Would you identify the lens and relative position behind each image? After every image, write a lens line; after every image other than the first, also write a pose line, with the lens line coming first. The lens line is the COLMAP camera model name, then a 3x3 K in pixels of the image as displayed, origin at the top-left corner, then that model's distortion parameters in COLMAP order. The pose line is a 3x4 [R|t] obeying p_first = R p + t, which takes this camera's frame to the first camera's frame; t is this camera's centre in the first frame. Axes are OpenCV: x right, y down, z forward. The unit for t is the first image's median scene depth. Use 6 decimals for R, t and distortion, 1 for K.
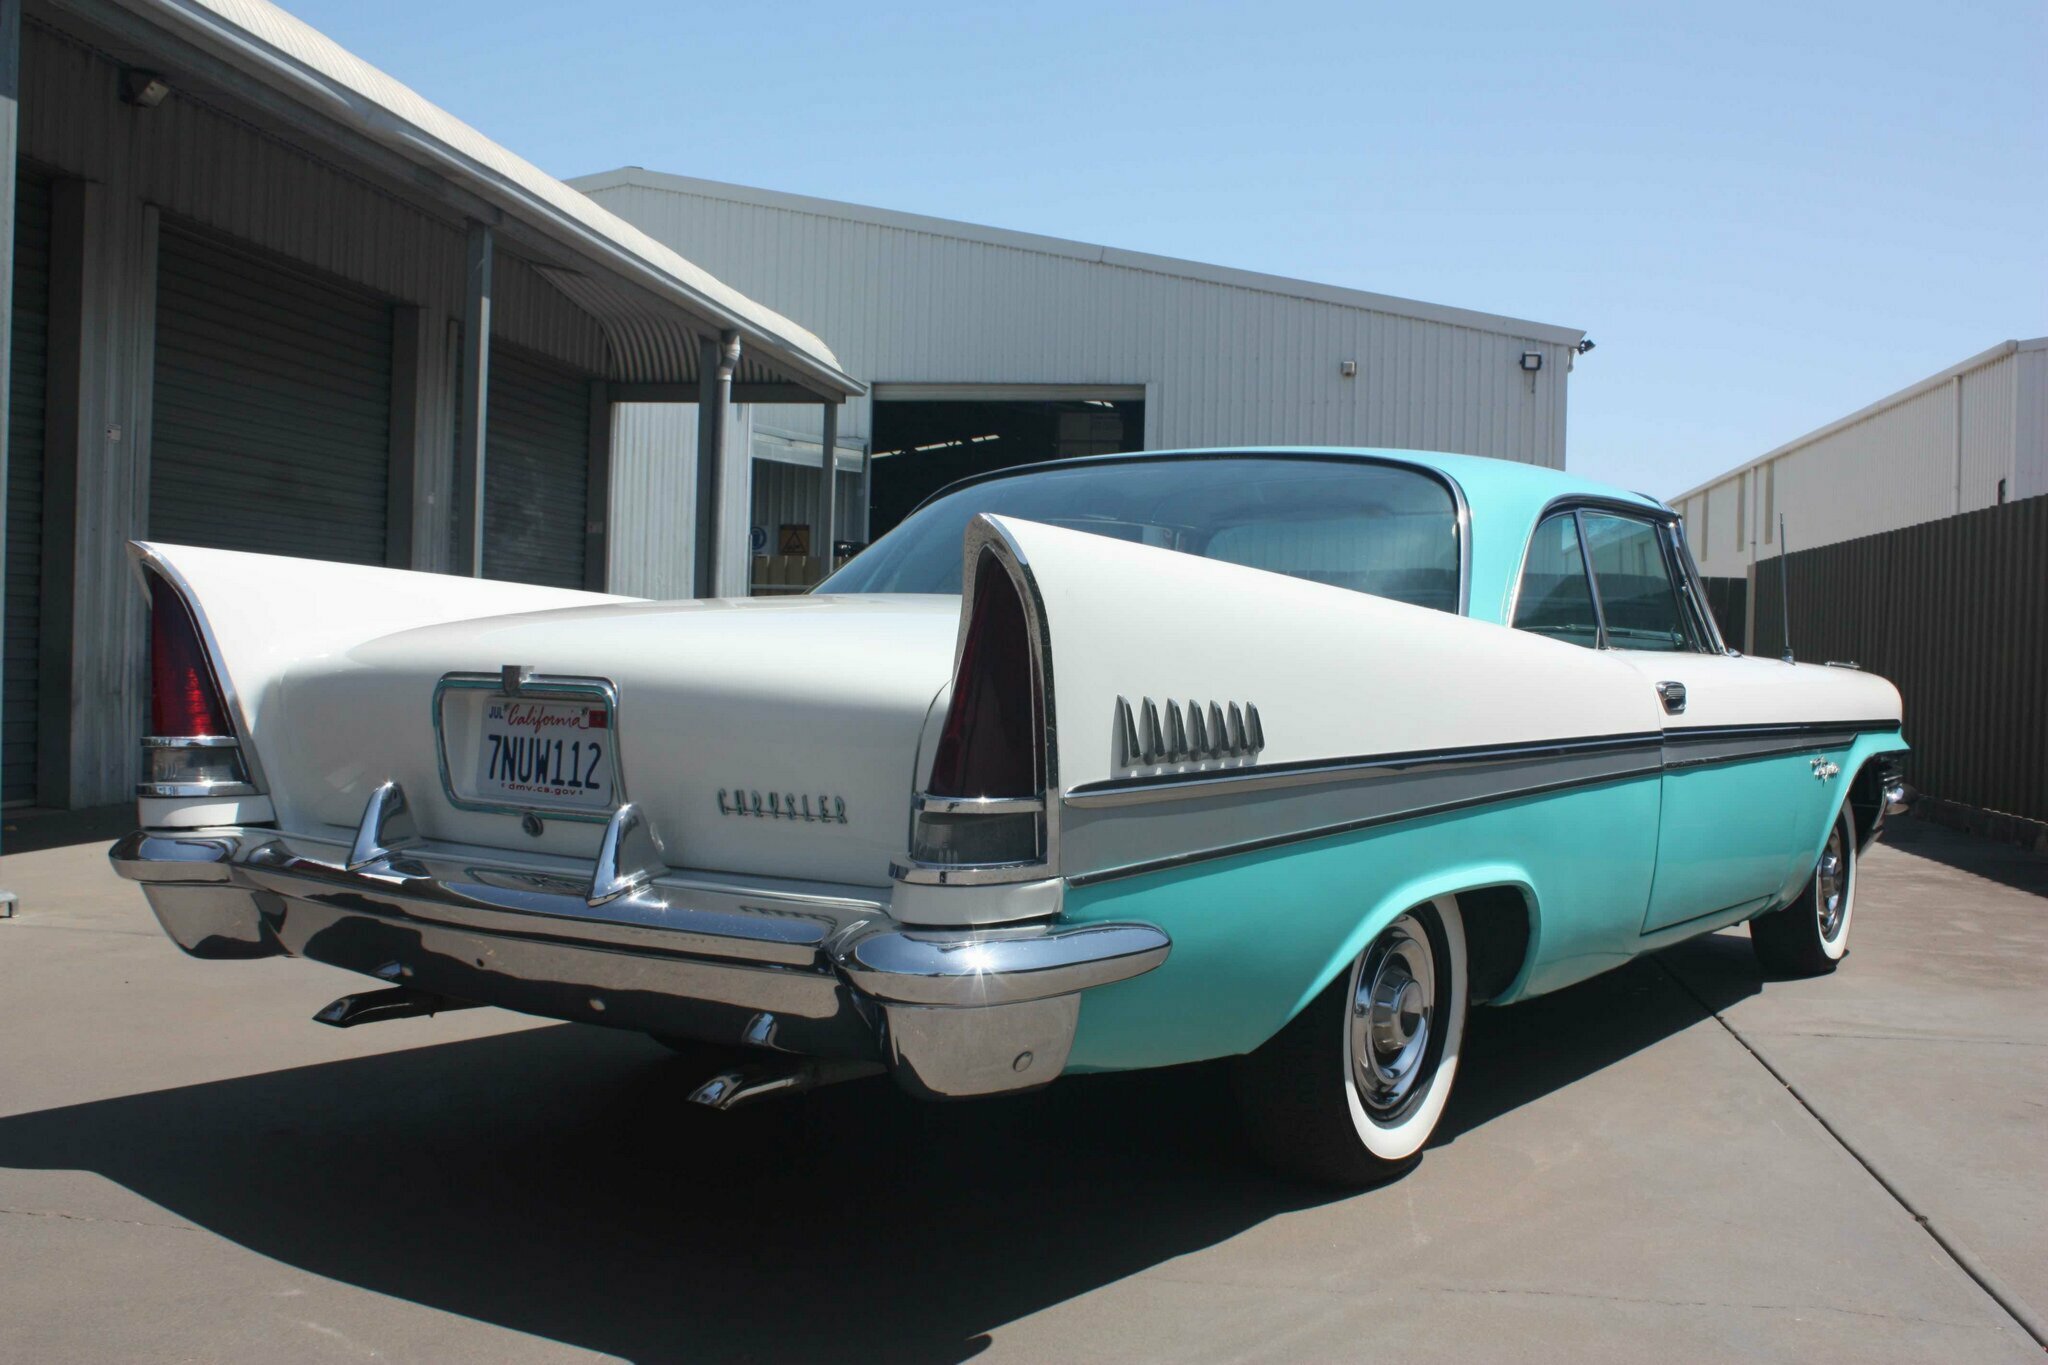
lens RADIAL K [[1972.9, 0, 980.8], [0, 1972.9, 688.4], [0, 0, 1]] dist [-0.089704, 0.000000]
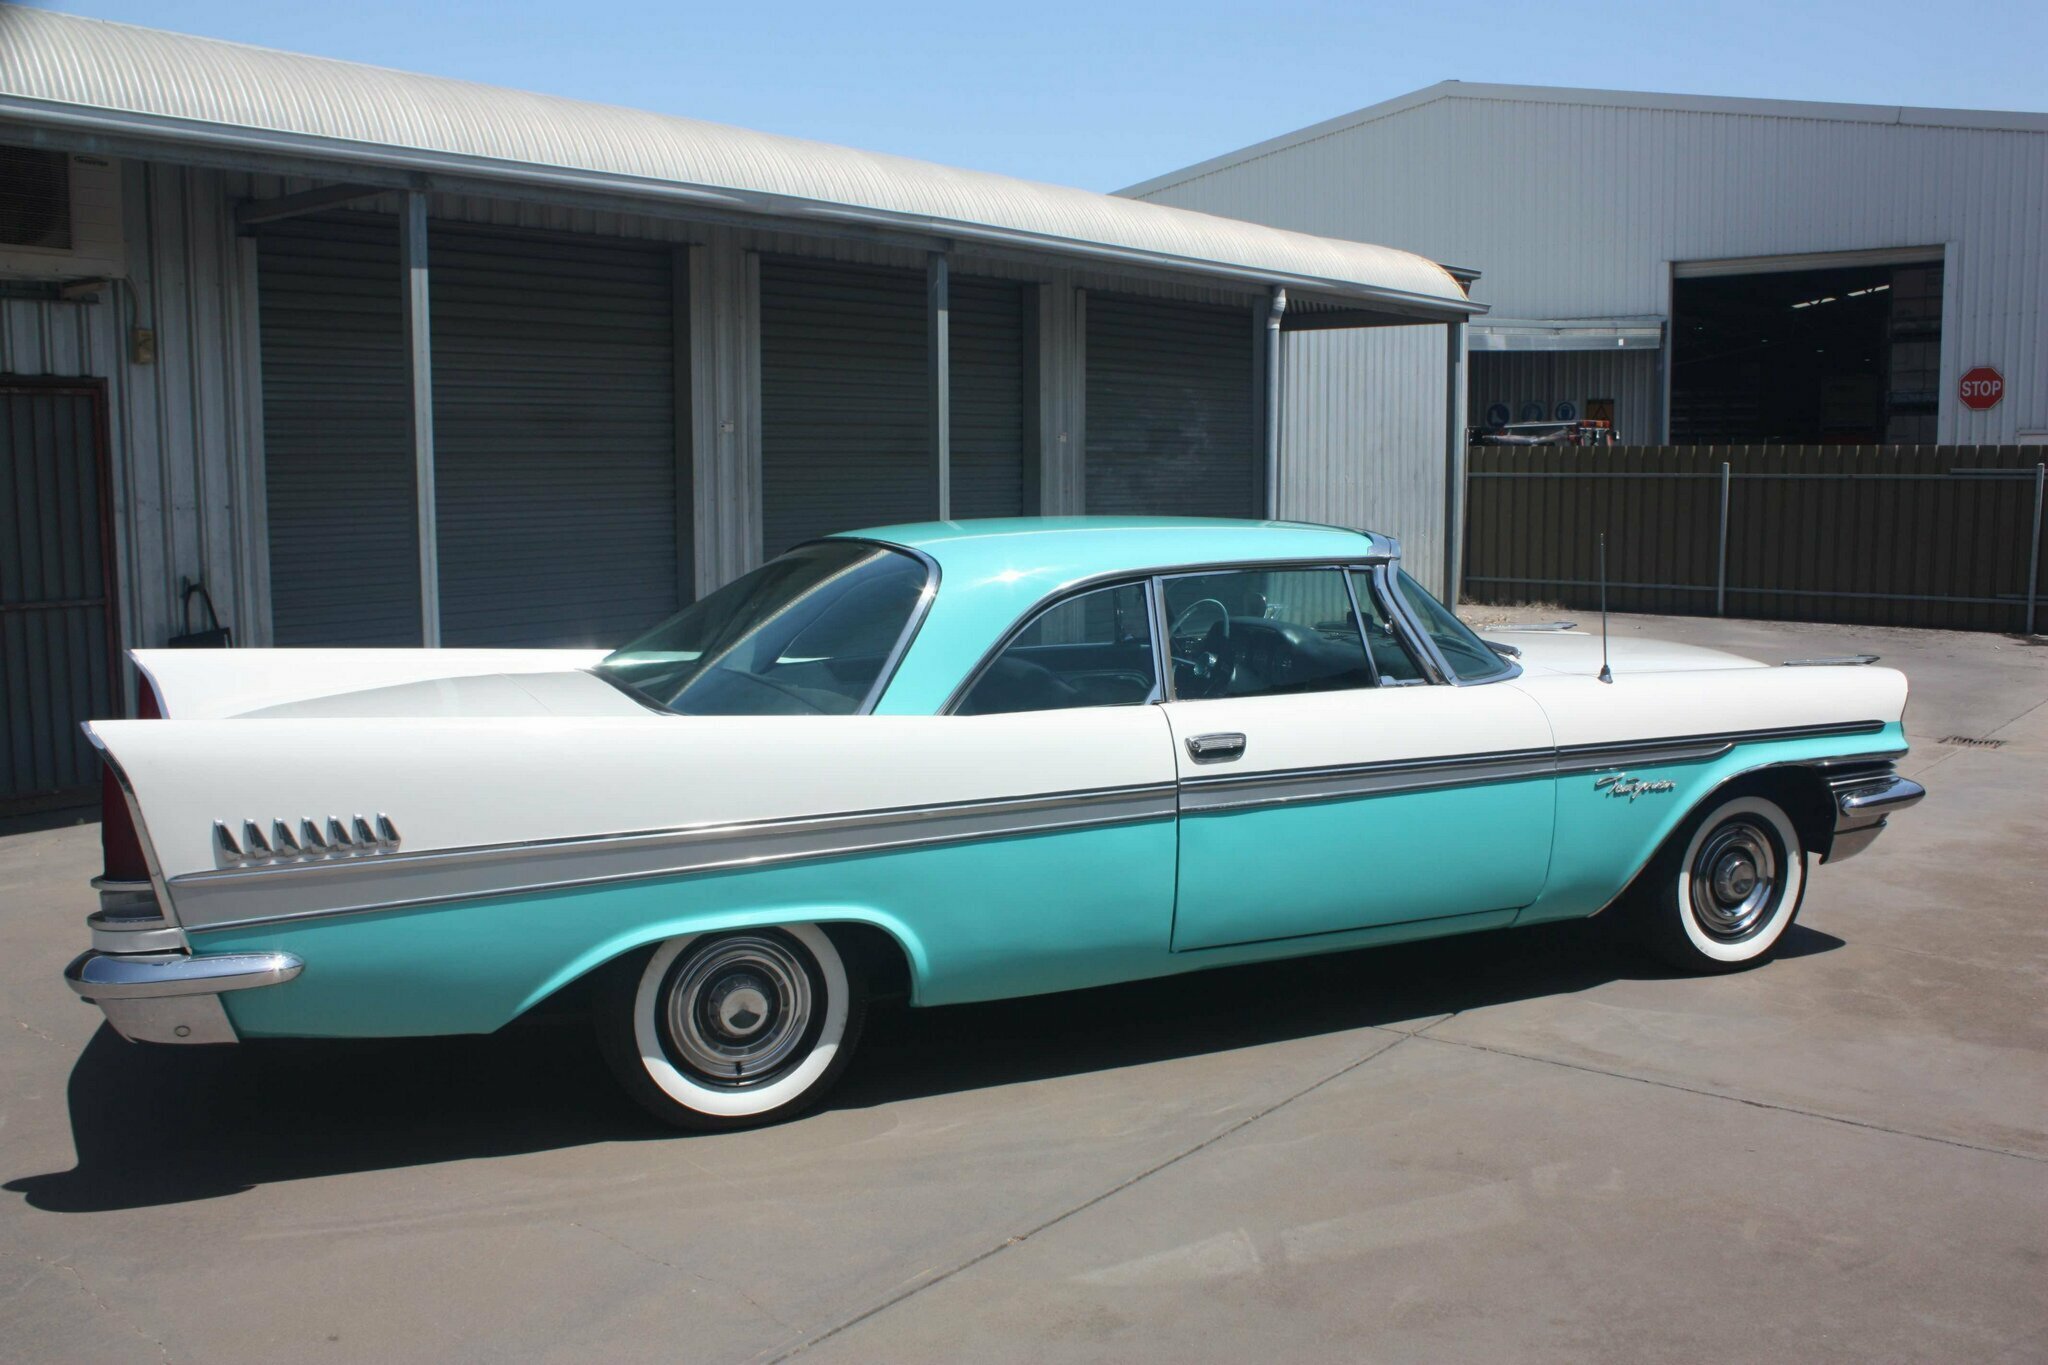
lens RADIAL K [[1735.7, 0, 962.5], [0, 1735.7, 715.0], [0, 0, 1]] dist [-0.137004, 0.086013]
pose [[0.859601, 0.033292, -0.509881, 0.883003], [0.022041, 0.994530, 0.102096, -0.142832], [0.510491, -0.099000, 0.854165, 0.083983]]
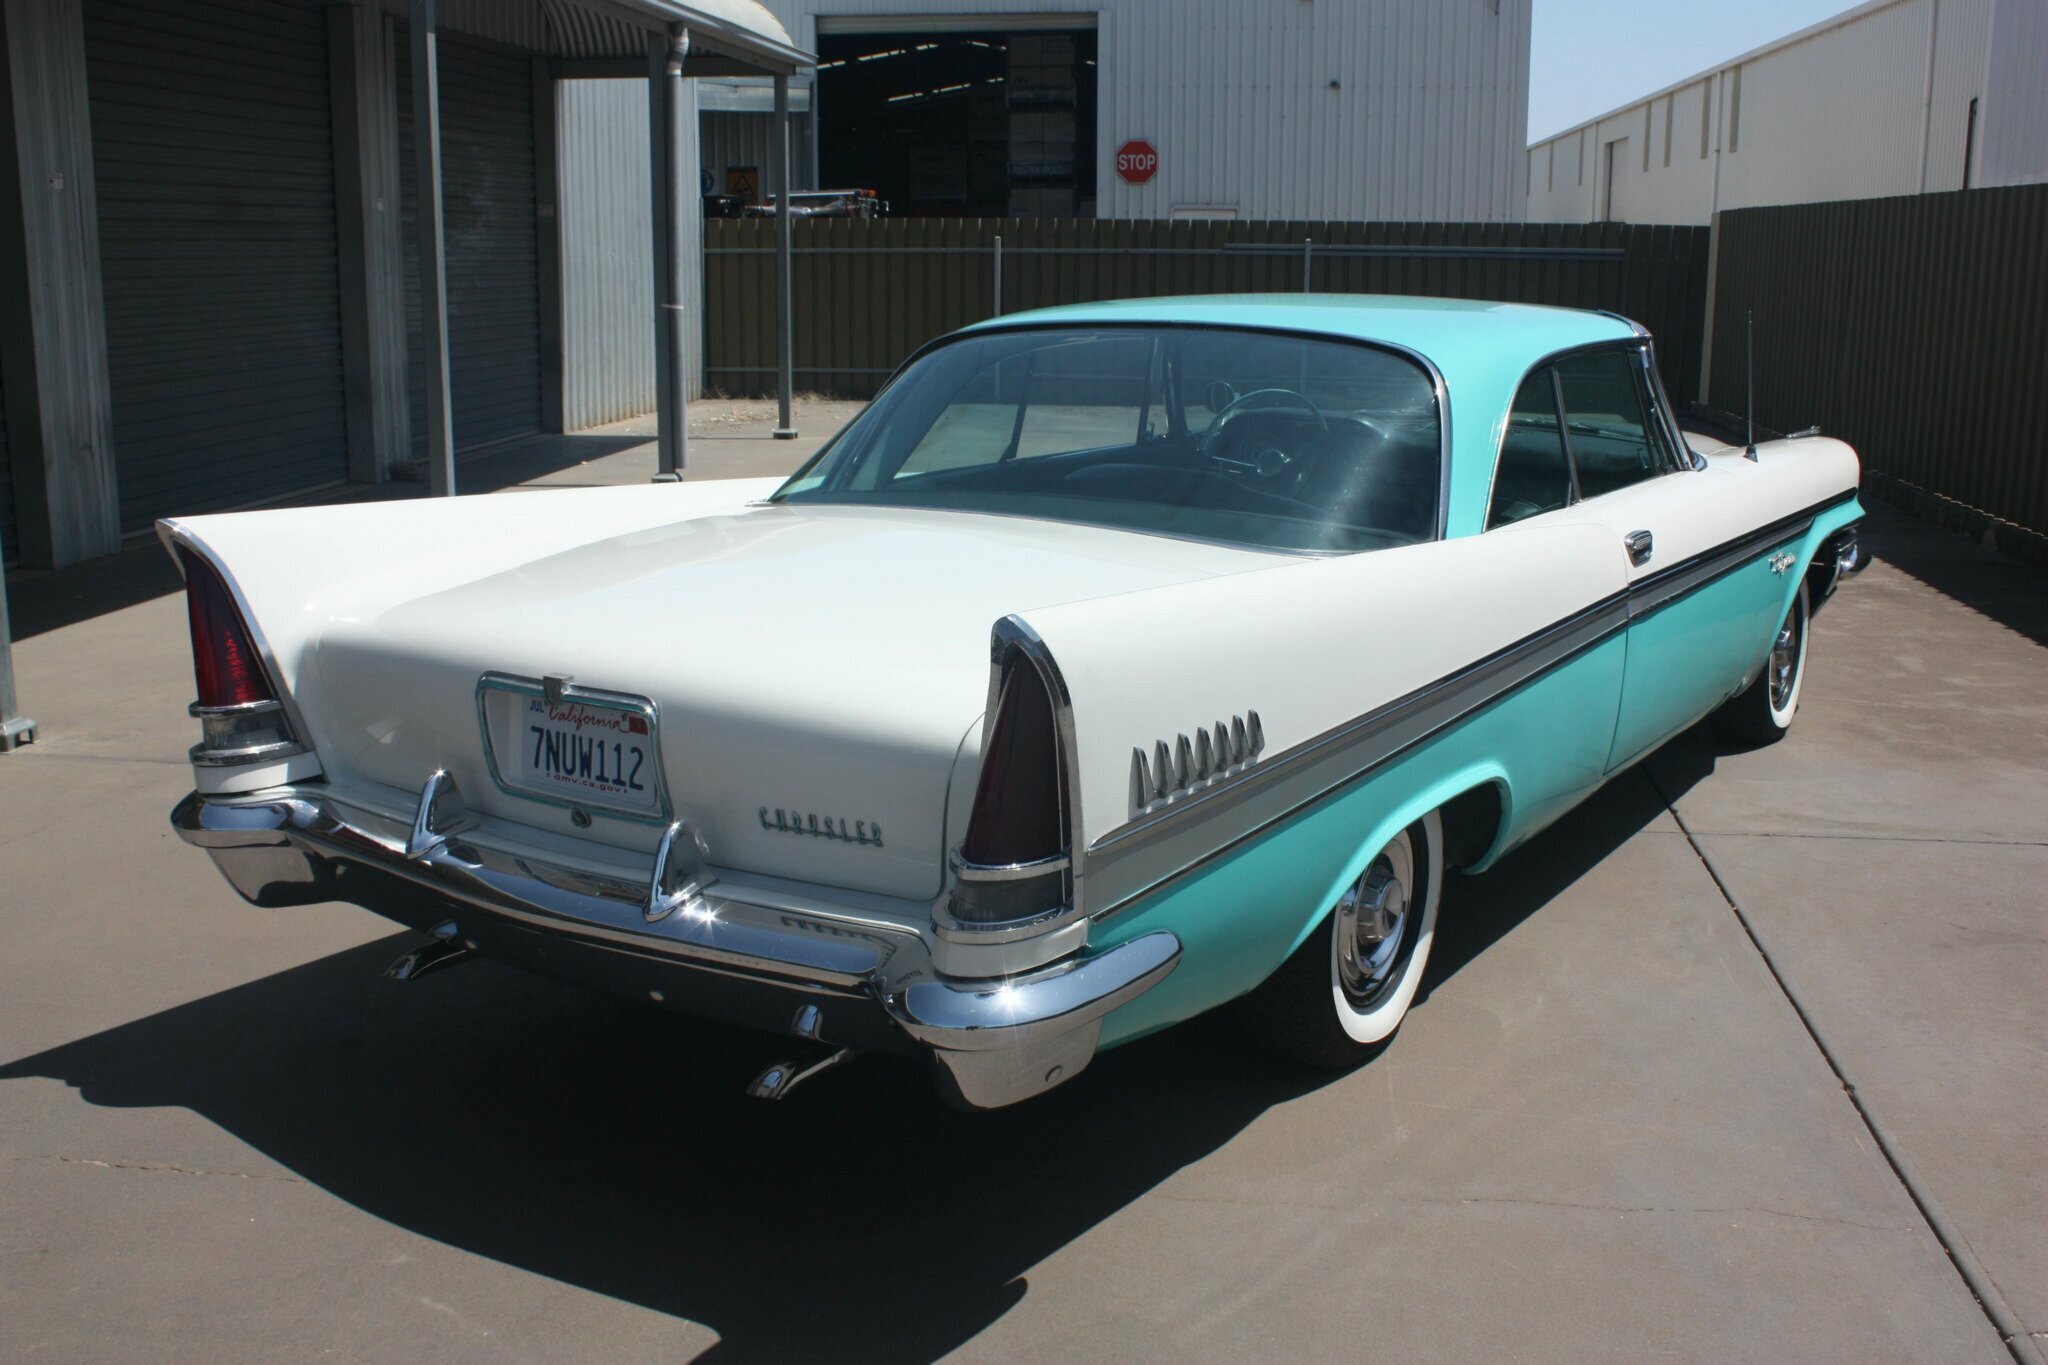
lens RADIAL K [[1972.9, 0, 983.5], [0, 1972.9, 686.1], [0, 0, 1]] dist [-0.089704, 0.000000]
pose [[0.999296, -0.032120, 0.019387, -0.021887], [0.027761, 0.980652, 0.193781, -0.161488], [-0.025236, -0.193107, 0.980853, -0.034117]]
